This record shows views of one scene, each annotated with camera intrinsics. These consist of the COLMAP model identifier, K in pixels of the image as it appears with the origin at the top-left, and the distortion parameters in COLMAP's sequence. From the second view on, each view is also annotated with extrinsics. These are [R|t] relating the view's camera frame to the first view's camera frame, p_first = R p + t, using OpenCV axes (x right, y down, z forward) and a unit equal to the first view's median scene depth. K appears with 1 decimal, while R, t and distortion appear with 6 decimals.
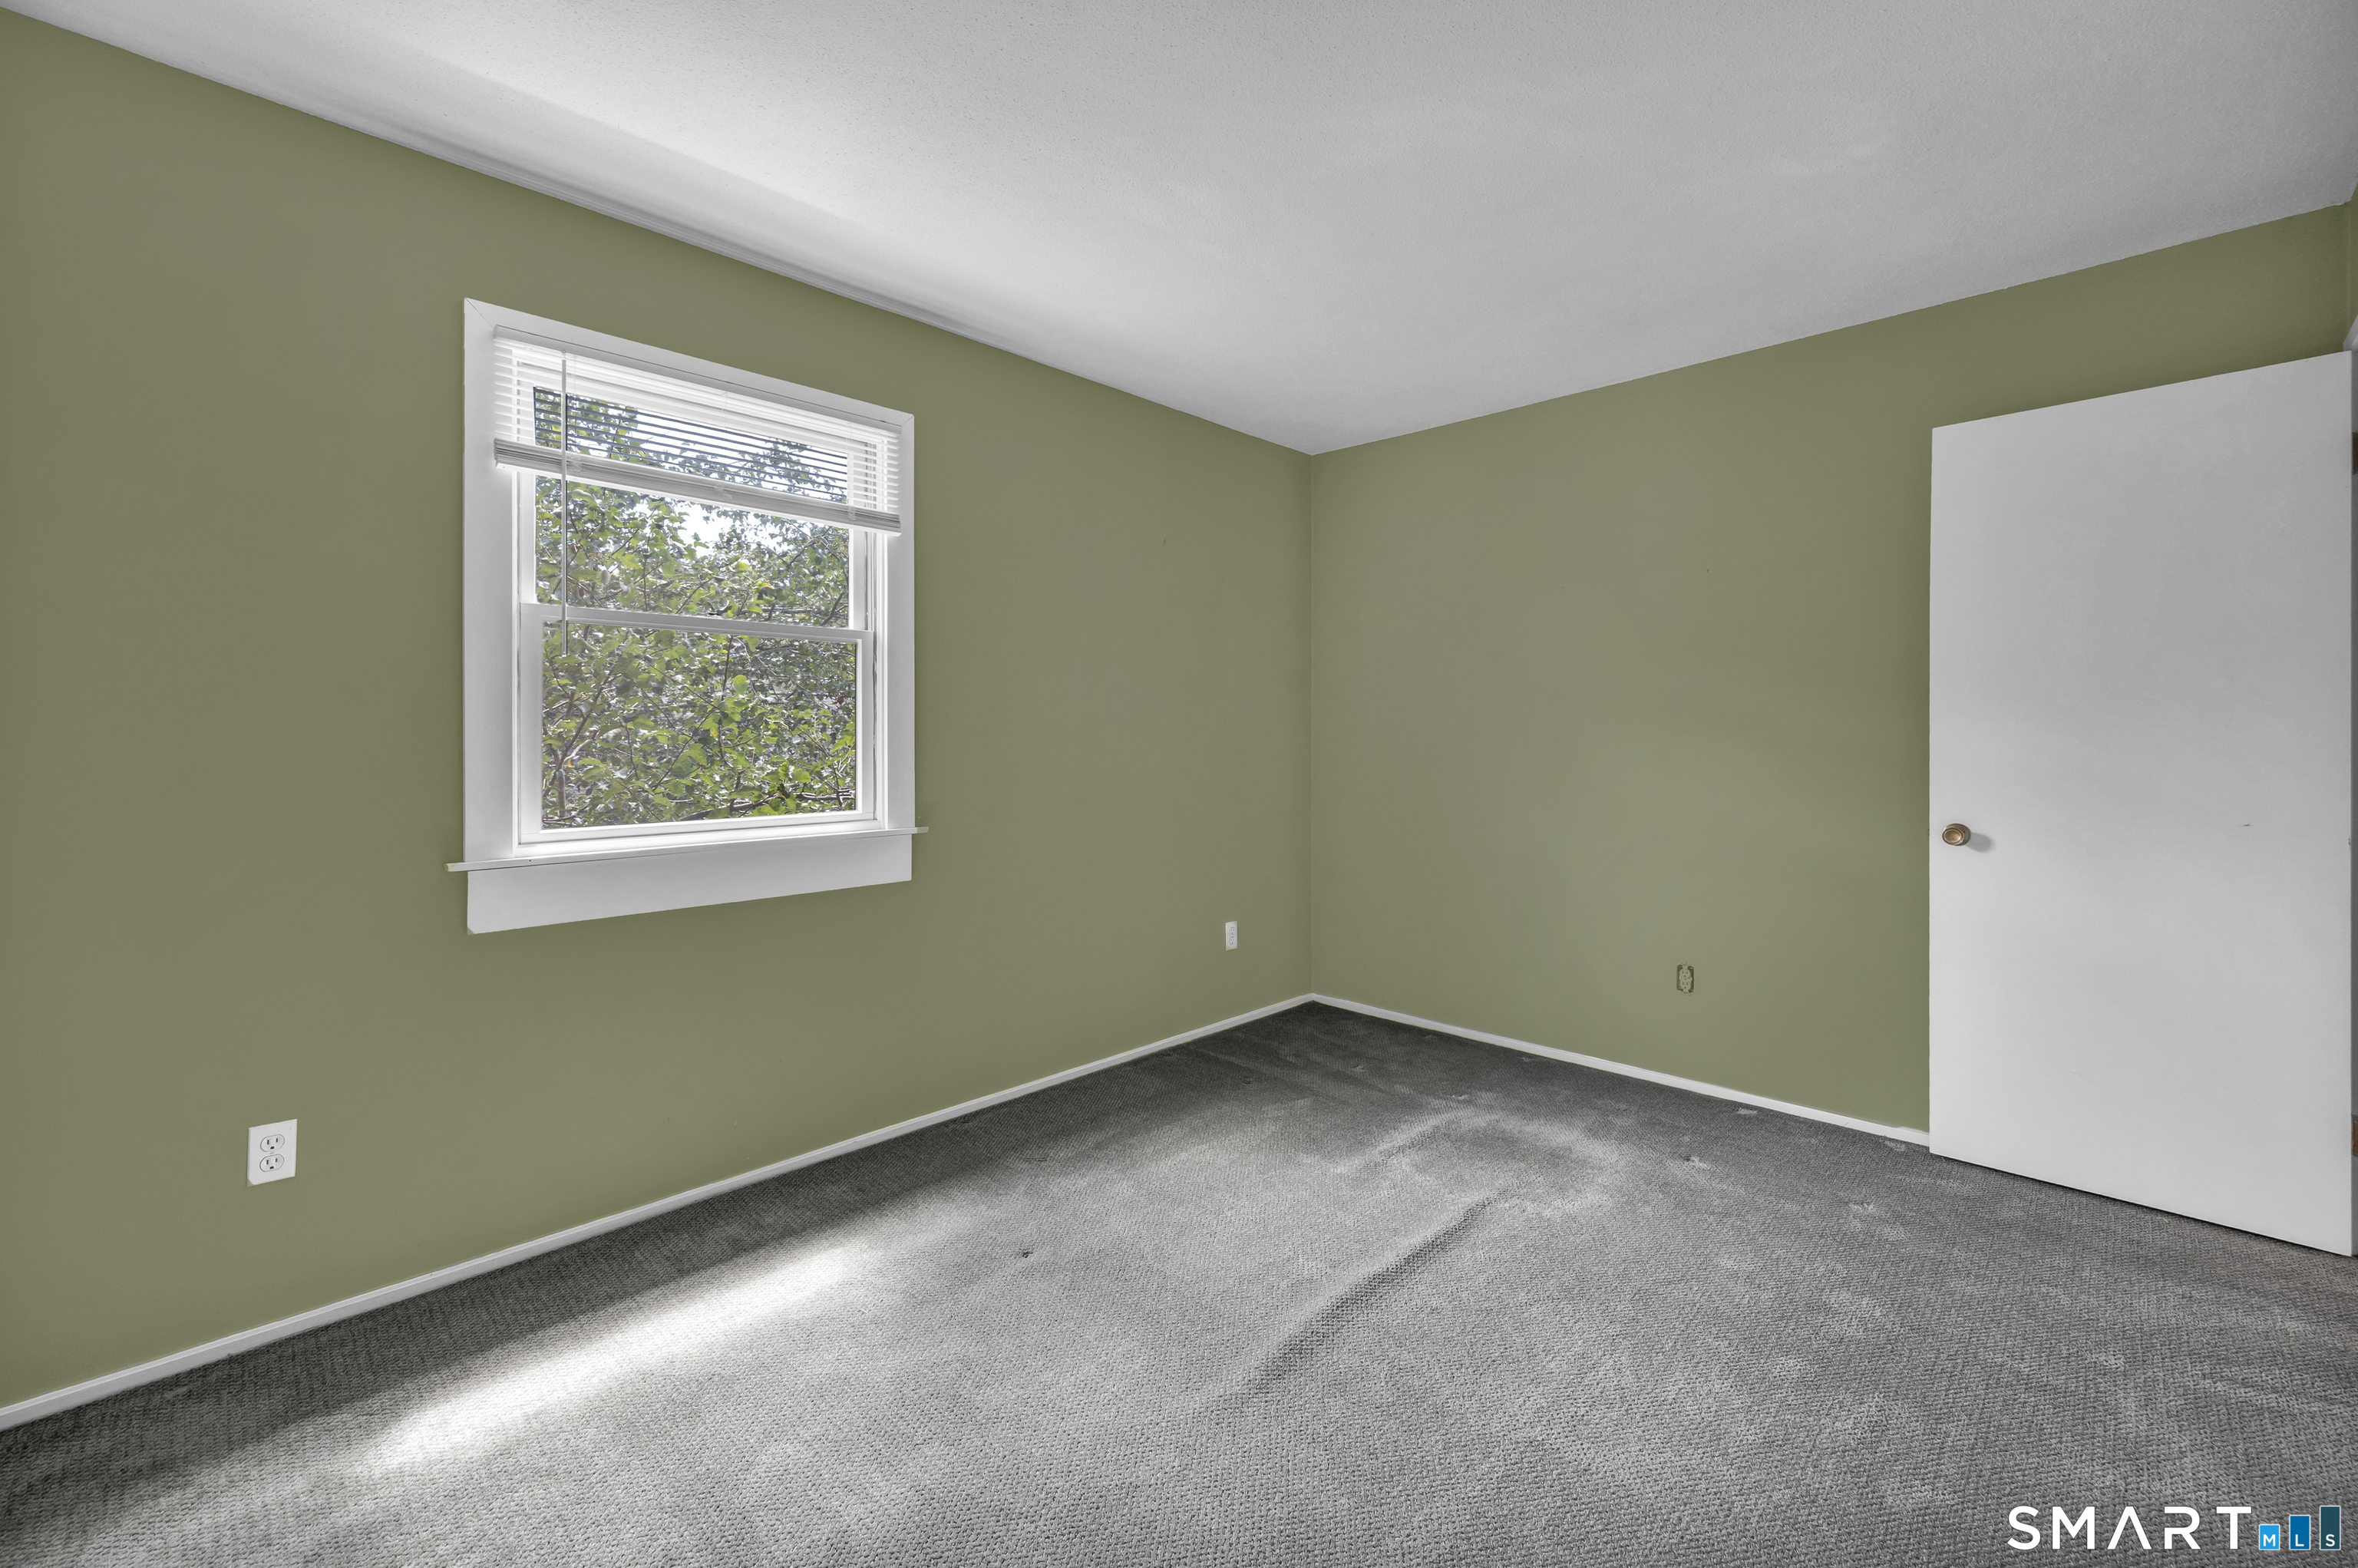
lens RADIAL K [[948.9, 0, 1159.3], [0, 948.9, 764.8], [0, 0, 1]] dist [-0.003013, -0.000184]
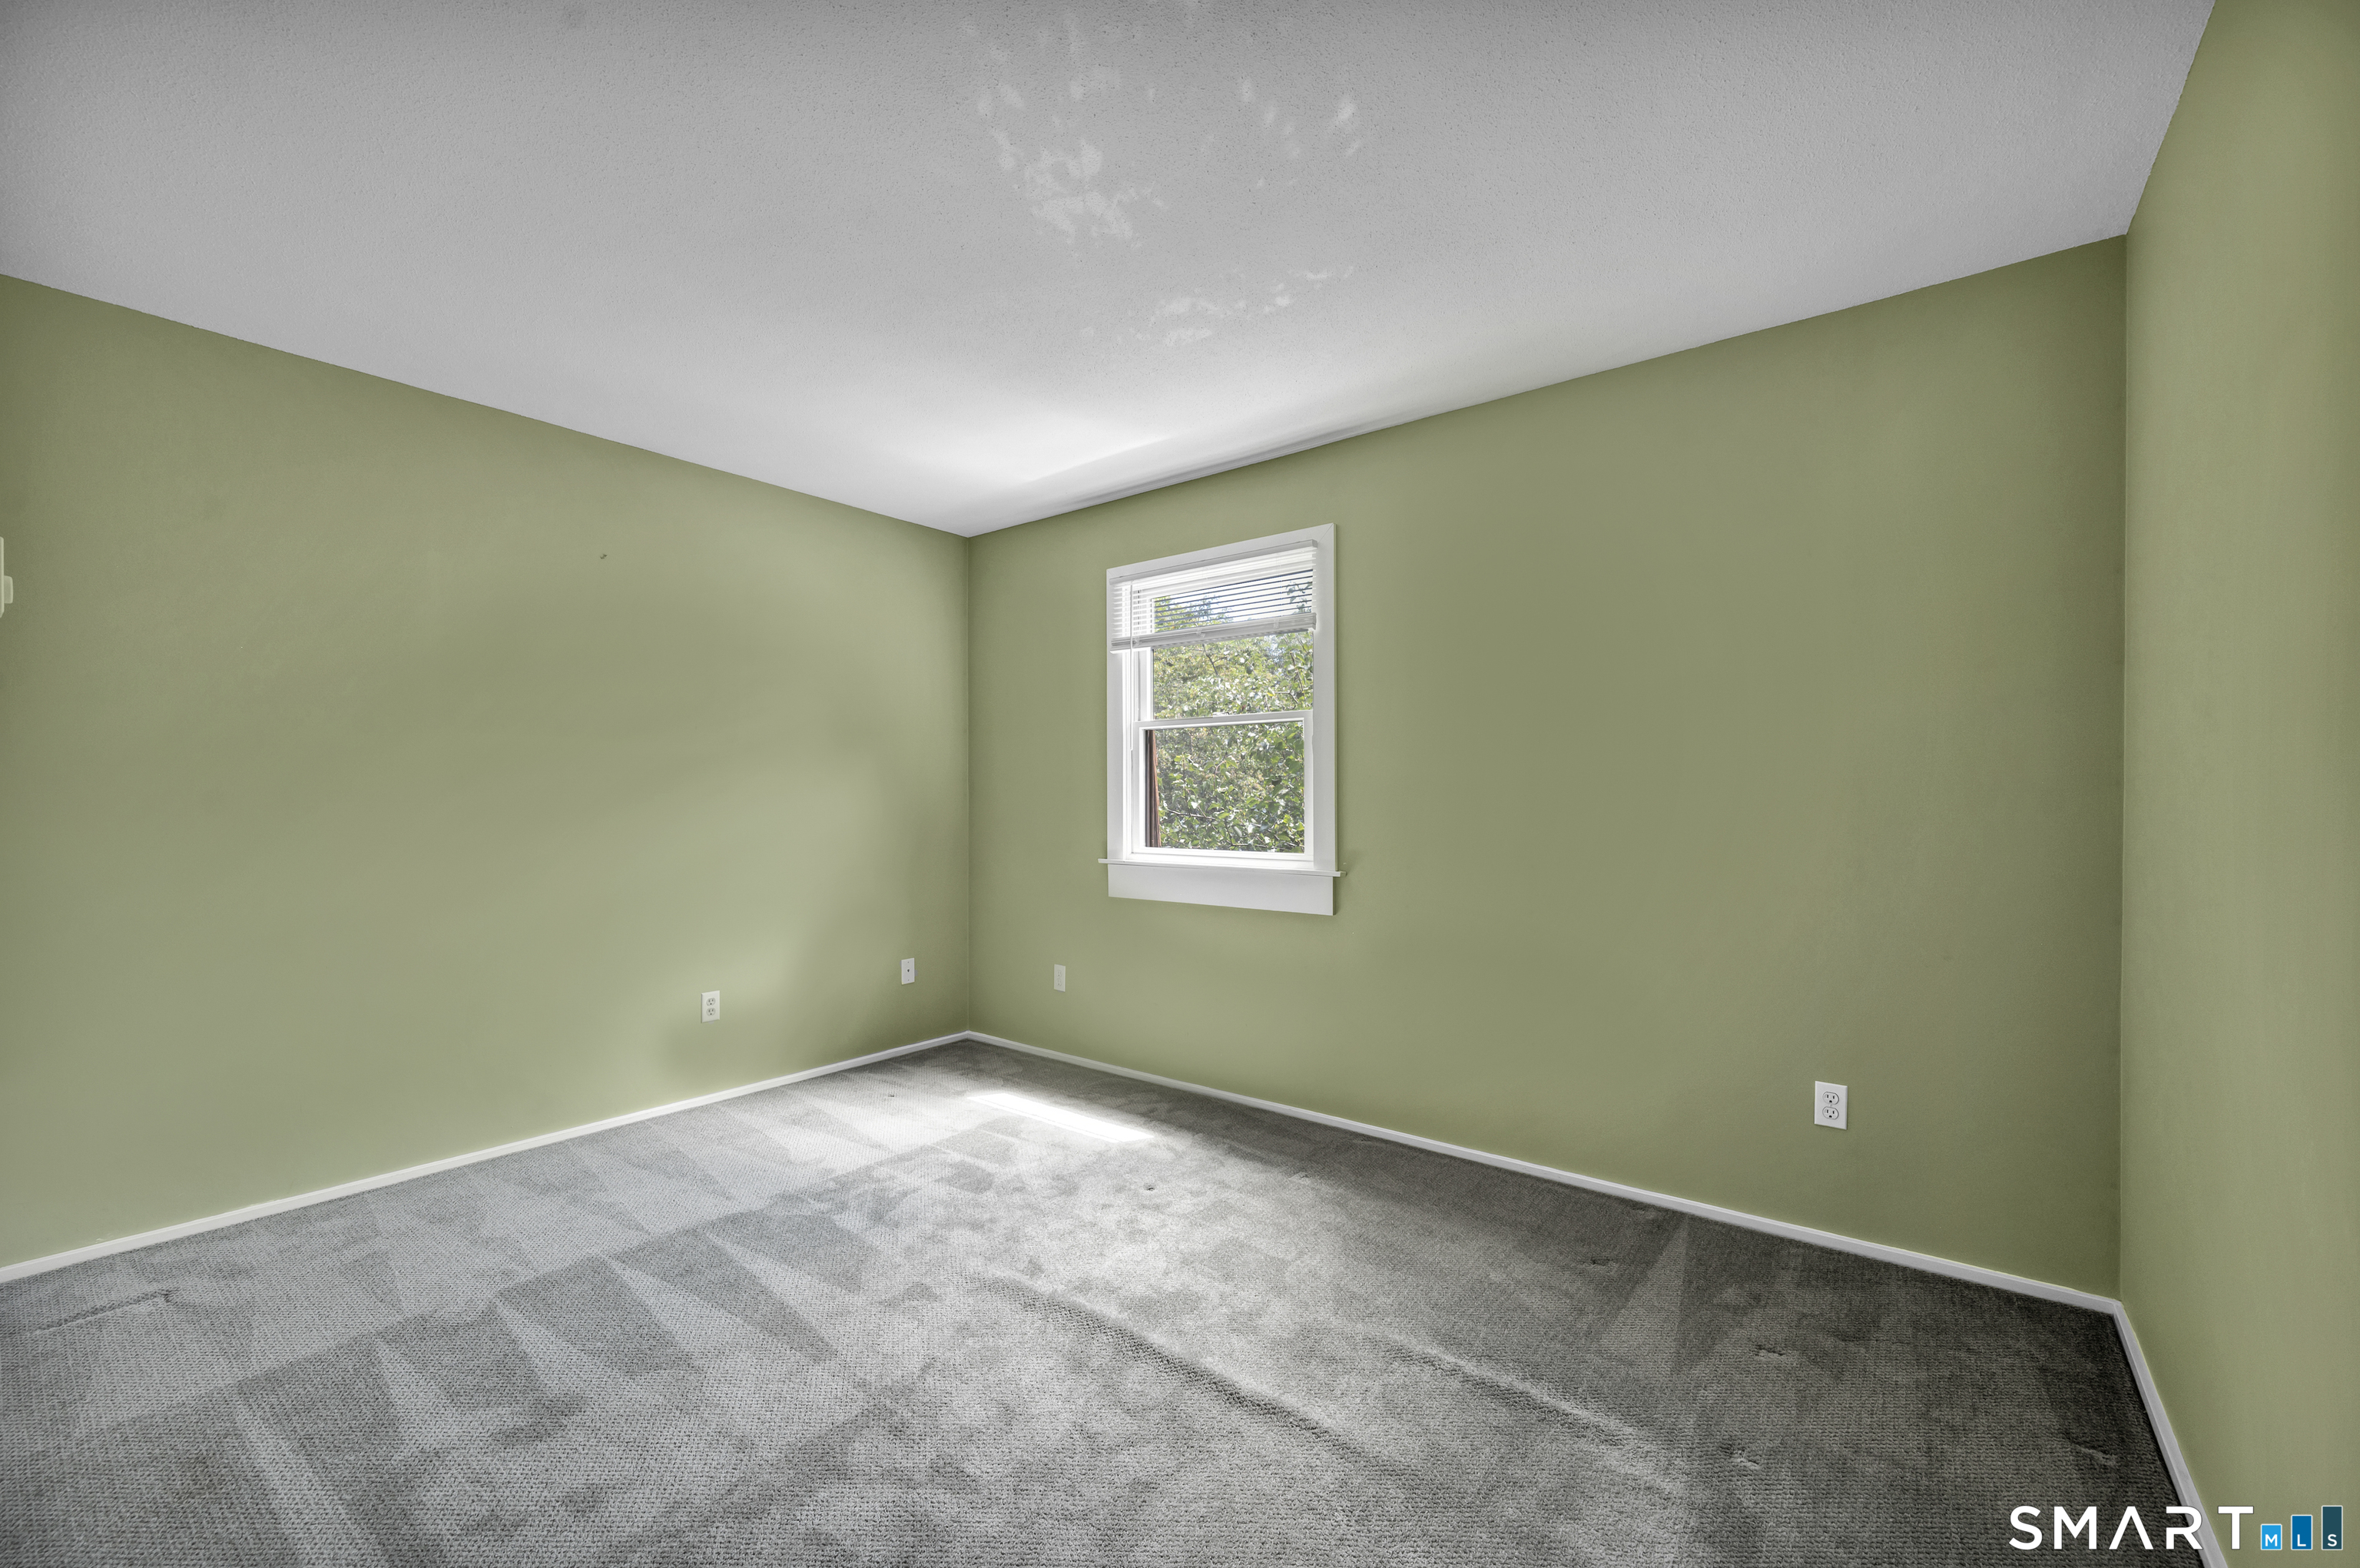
lens RADIAL K [[949.7, 0, 1158.9], [0, 949.7, 783.5], [0, 0, 1]] dist [-0.003013, -0.000184]
pose [[0.119527, 0.023873, -0.992544, 0.956005], [0.000539, 0.999709, 0.024110, -0.078477], [0.992831, -0.003417, 0.119480, 0.681243]]
